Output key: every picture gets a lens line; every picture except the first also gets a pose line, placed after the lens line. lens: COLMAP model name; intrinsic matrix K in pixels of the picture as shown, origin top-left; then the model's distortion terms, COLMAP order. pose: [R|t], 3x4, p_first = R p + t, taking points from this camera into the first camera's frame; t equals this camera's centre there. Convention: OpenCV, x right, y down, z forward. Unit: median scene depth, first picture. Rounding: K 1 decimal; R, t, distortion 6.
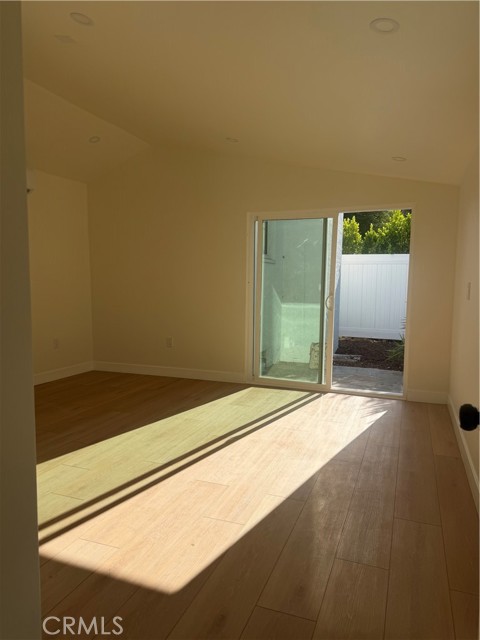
lens RADIAL K [[451.3, 0, 236.0], [0, 451.3, 321.2], [0, 0, 1]] dist [0.099958, -0.121877]
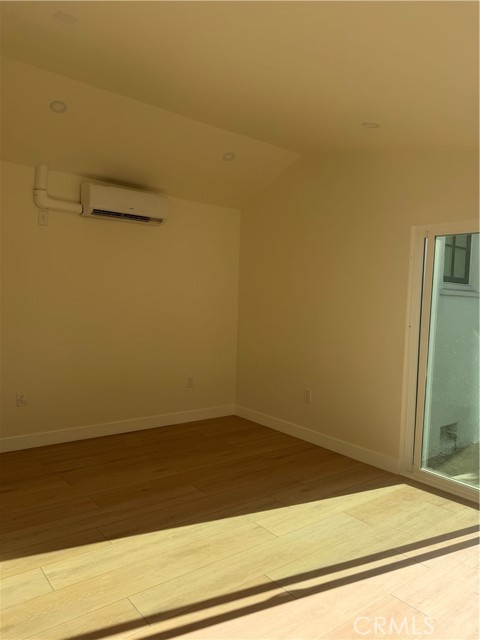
lens RADIAL K [[451.3, 0, 236.0], [0, 451.3, 321.2], [0, 0, 1]] dist [0.099958, -0.121877]
pose [[0.857858, 0.044115, -0.511990, 0.158892], [-0.069725, 0.997087, -0.030913, -0.056248], [0.509135, 0.062218, 0.858435, 0.276041]]
